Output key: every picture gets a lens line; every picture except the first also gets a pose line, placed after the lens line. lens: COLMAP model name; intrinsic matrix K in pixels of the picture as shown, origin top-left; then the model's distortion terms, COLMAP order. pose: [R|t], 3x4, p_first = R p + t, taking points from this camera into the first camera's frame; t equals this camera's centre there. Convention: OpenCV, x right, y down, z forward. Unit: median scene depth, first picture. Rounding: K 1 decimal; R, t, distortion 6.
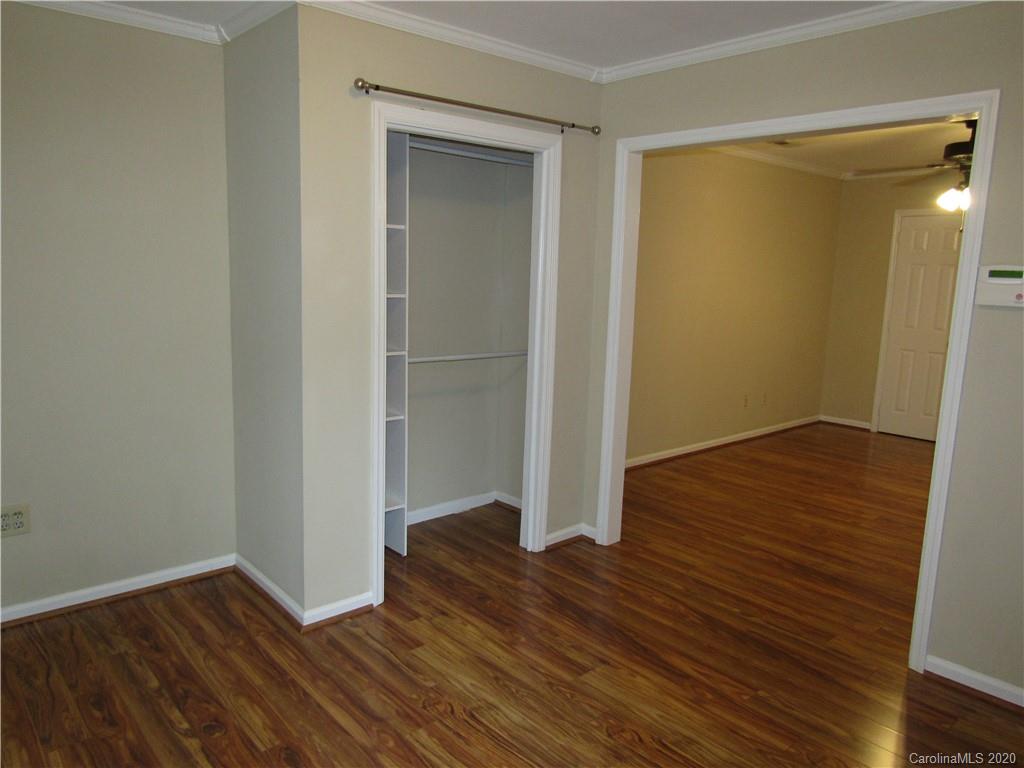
lens RADIAL K [[728.6, 0, 515.1], [0, 728.6, 388.1], [0, 0, 1]] dist [-0.007668, 0.013111]
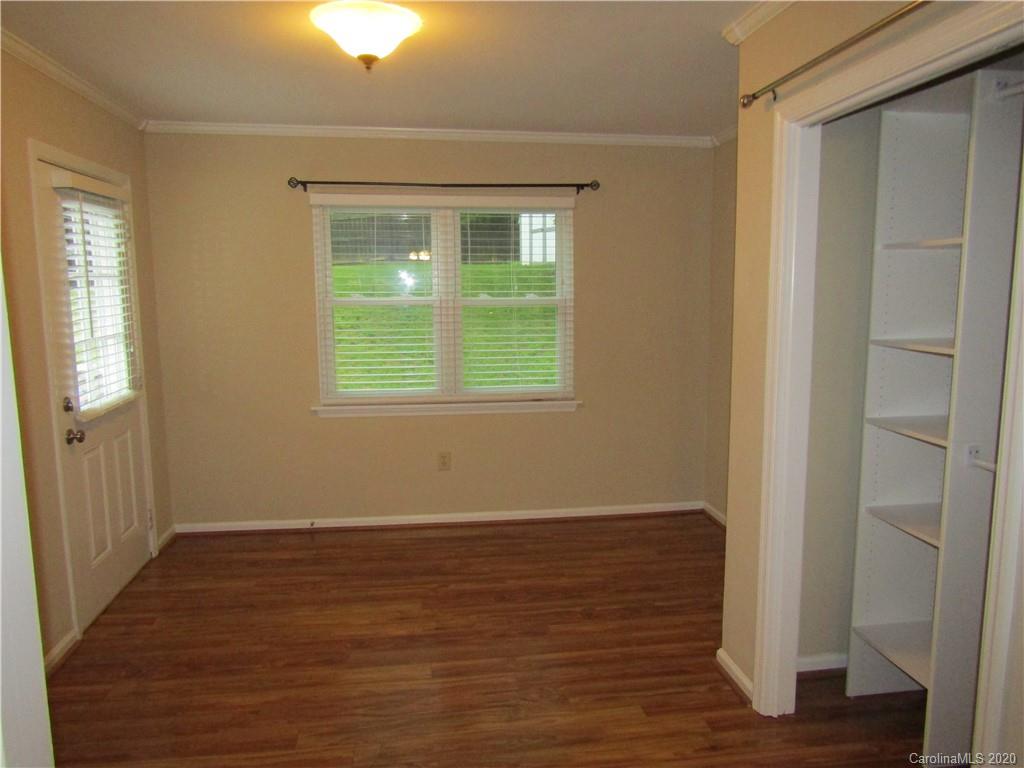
lens RADIAL K [[728.6, 0, 517.1], [0, 728.6, 383.0], [0, 0, 1]] dist [-0.007668, 0.013111]
pose [[-0.552268, 0.085303, -0.829291, 0.733586], [-0.142333, 0.970498, 0.194615, -0.224279], [0.821427, 0.225514, -0.523833, 1.328163]]
